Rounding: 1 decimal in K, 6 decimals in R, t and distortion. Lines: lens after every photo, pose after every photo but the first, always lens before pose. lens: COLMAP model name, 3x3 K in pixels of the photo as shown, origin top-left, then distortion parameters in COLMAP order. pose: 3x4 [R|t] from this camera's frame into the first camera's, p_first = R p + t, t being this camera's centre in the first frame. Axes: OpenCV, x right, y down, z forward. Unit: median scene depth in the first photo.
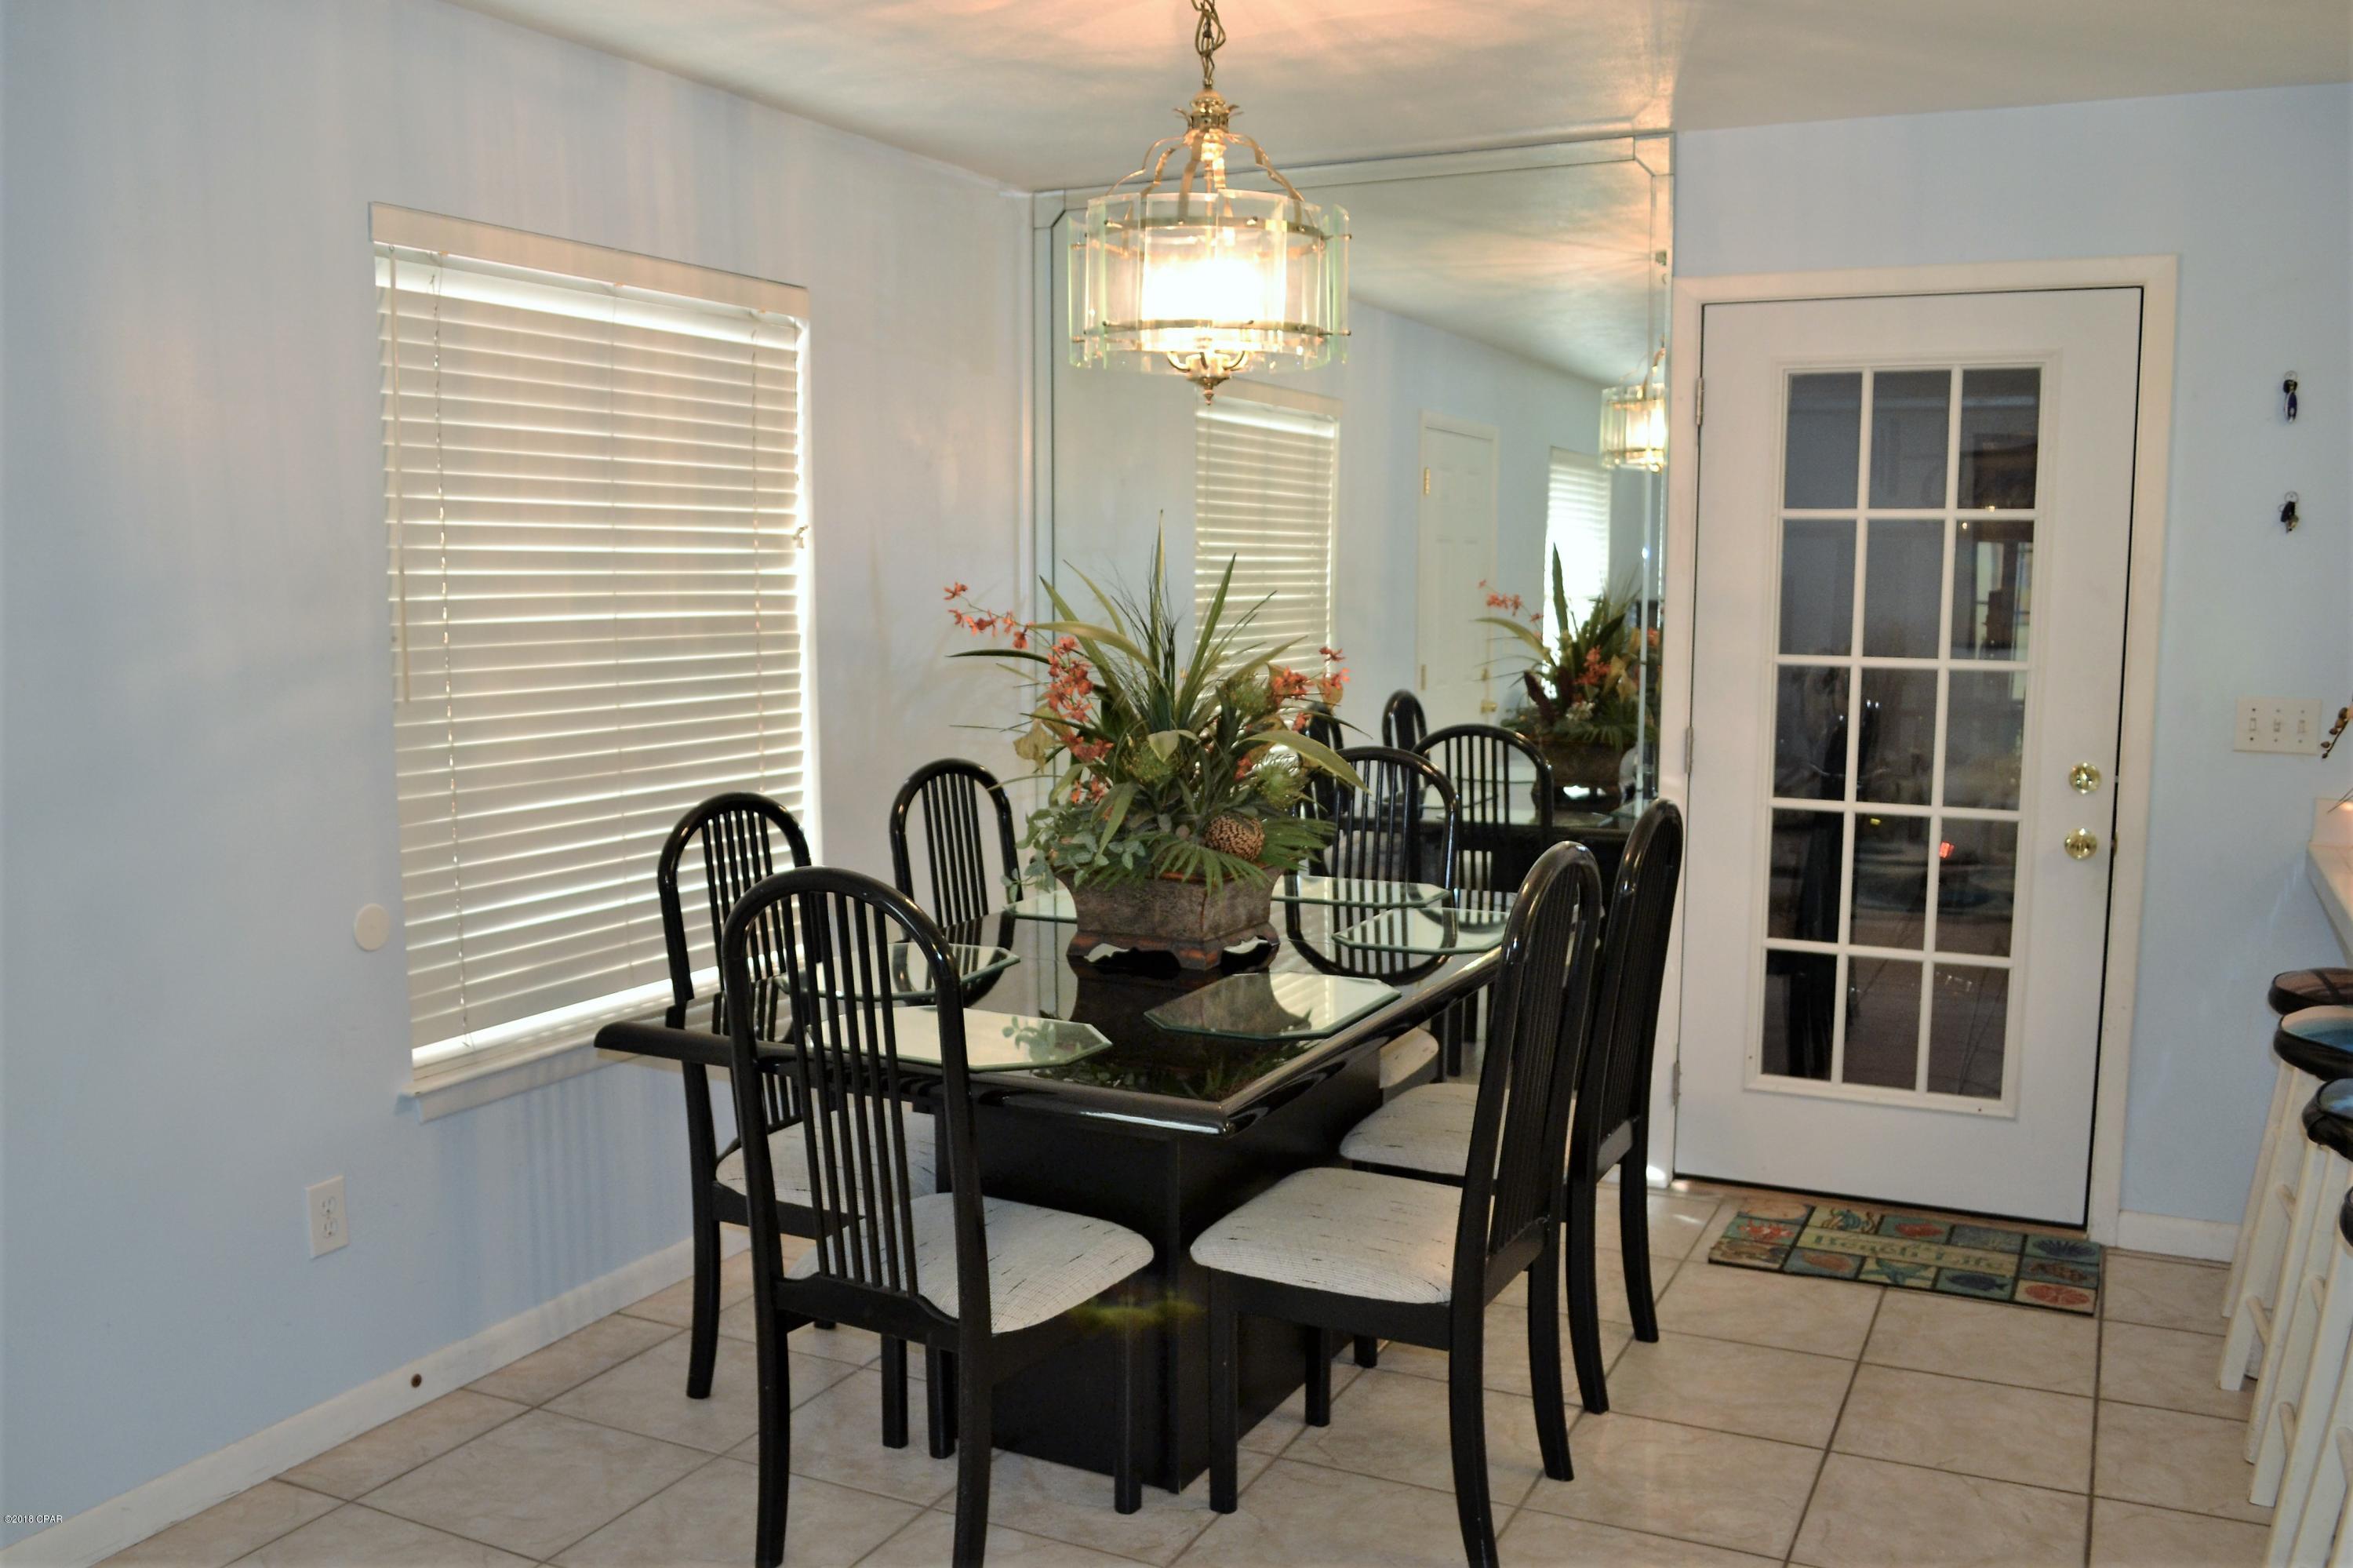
lens RADIAL K [[1989.9, 0, 1176.8], [0, 1989.9, 819.1], [0, 0, 1]] dist [-0.069390, -0.004387]
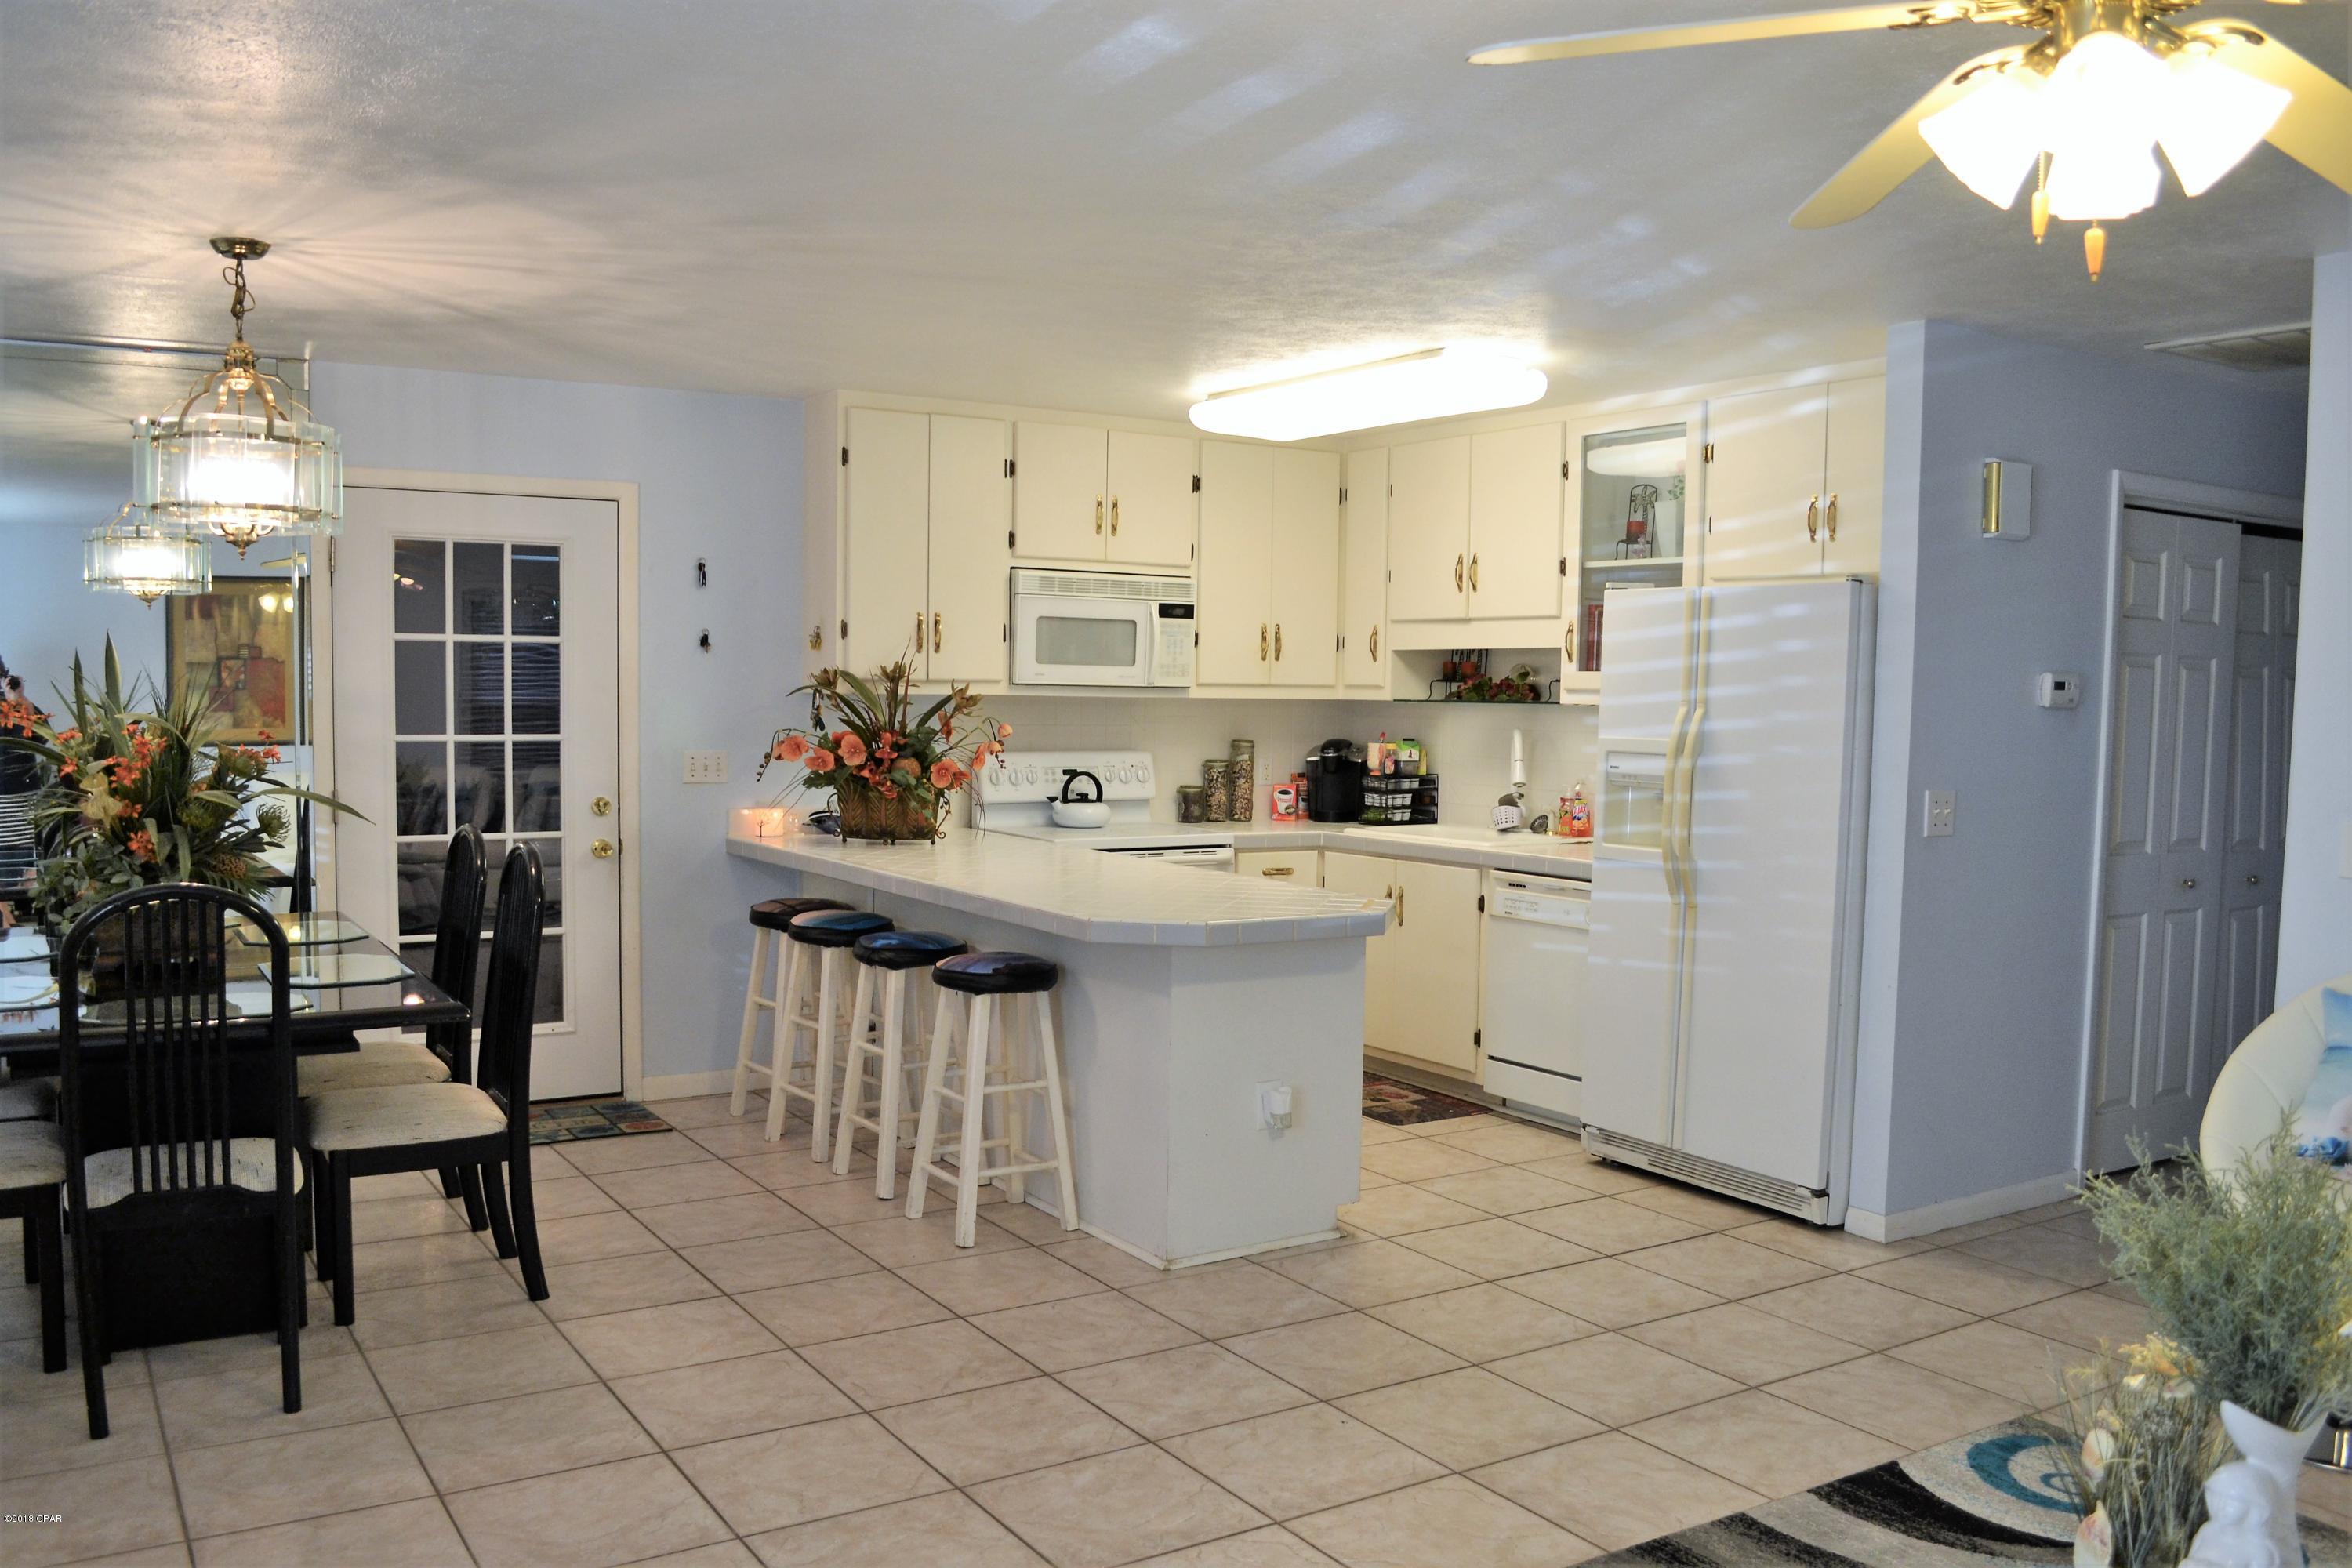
lens RADIAL K [[1869.0, 0, 1176.0], [0, 1869.0, 784.0], [0, 0, 1]] dist [-0.053973, -0.013623]
pose [[0.523937, -0.042264, 0.850708, -0.584196], [0.101203, 0.994782, -0.012907, 0.028233], [-0.845723, 0.092857, 0.525480, -0.186444]]
